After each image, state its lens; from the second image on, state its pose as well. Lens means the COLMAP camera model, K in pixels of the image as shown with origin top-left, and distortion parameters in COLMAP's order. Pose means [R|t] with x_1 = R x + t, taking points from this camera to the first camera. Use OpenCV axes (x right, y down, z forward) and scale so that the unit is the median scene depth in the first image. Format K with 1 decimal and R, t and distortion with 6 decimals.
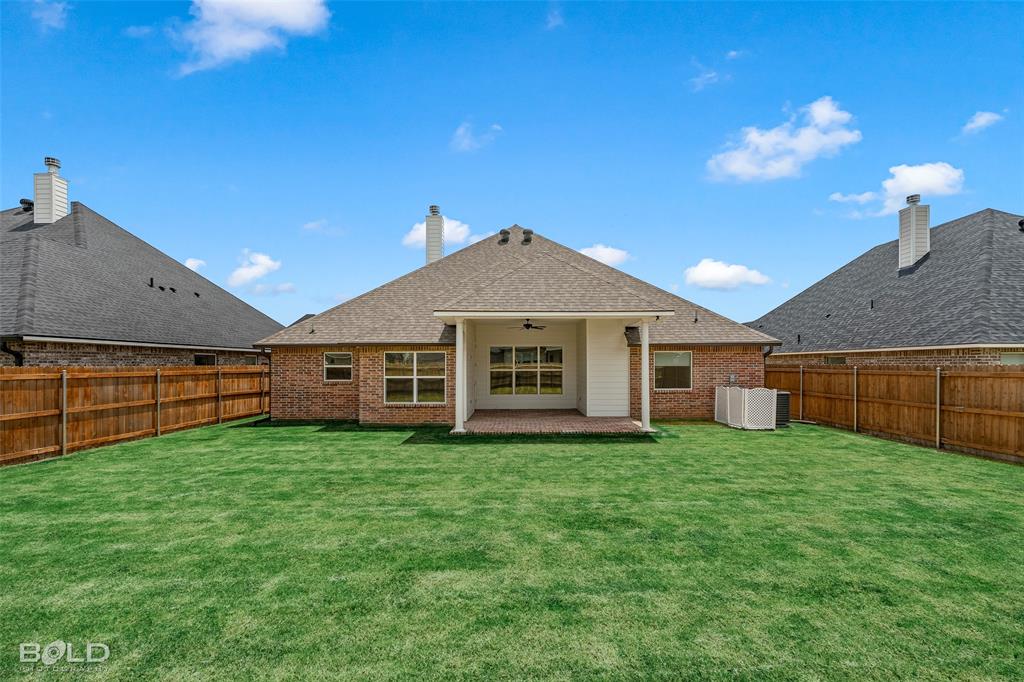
lens RADIAL K [[467.1, 0, 512.2], [0, 467.1, 367.7], [0, 0, 1]] dist [-0.005751, -0.000608]
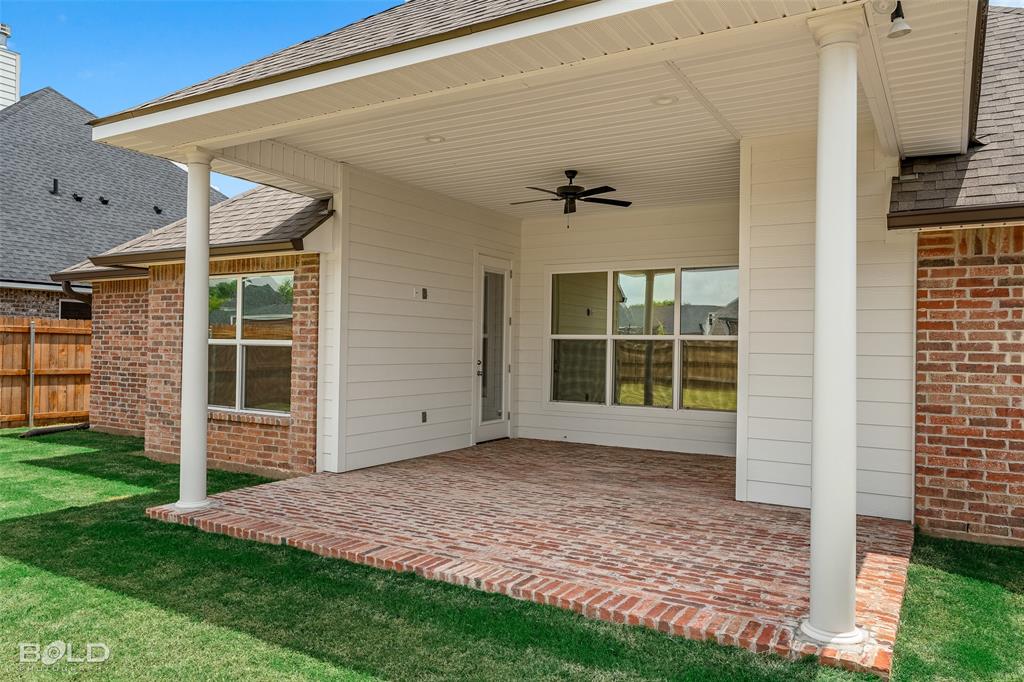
lens RADIAL K [[725.9, 0, 512.0], [0, 725.9, 341.0], [0, 0, 1]] dist [-0.006066, -0.002023]
pose [[0.856319, 0.012428, -0.516298, 0.271141], [-0.022711, 0.999649, -0.013605, 0.021074], [0.515948, 0.023376, 0.856301, 0.582294]]
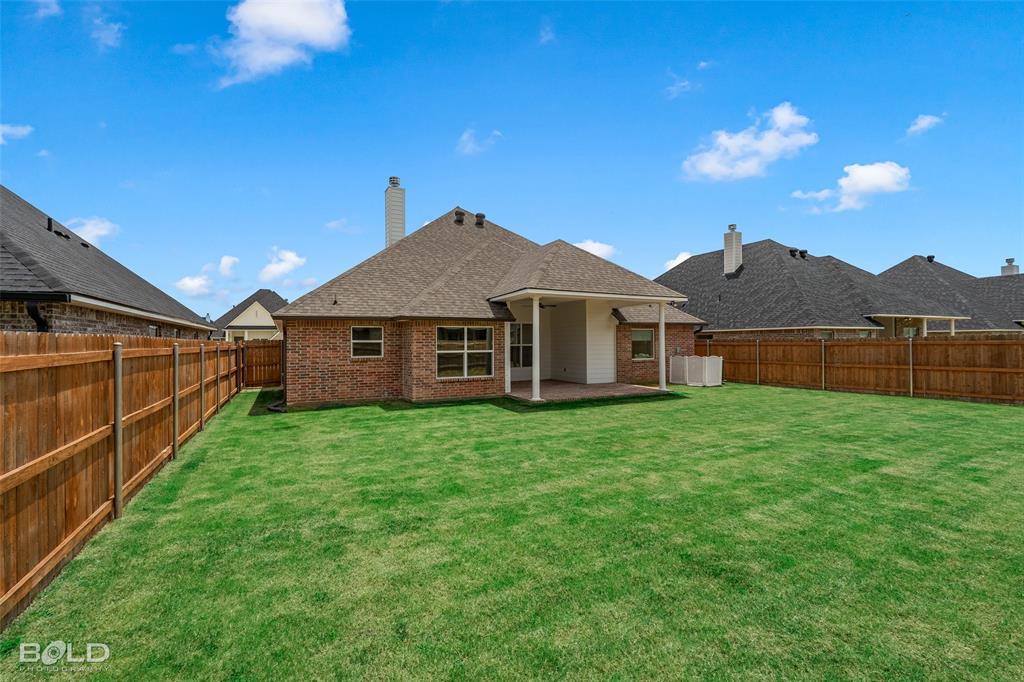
lens RADIAL K [[456.0, 0, 513.1], [0, 456.0, 344.1], [0, 0, 1]] dist [-0.004432, 0.000020]
pose [[0.886399, -0.004773, 0.462898, -0.546918], [0.008319, 0.999950, -0.005620, 0.009722], [-0.462848, 0.008833, 0.886394, 0.071494]]
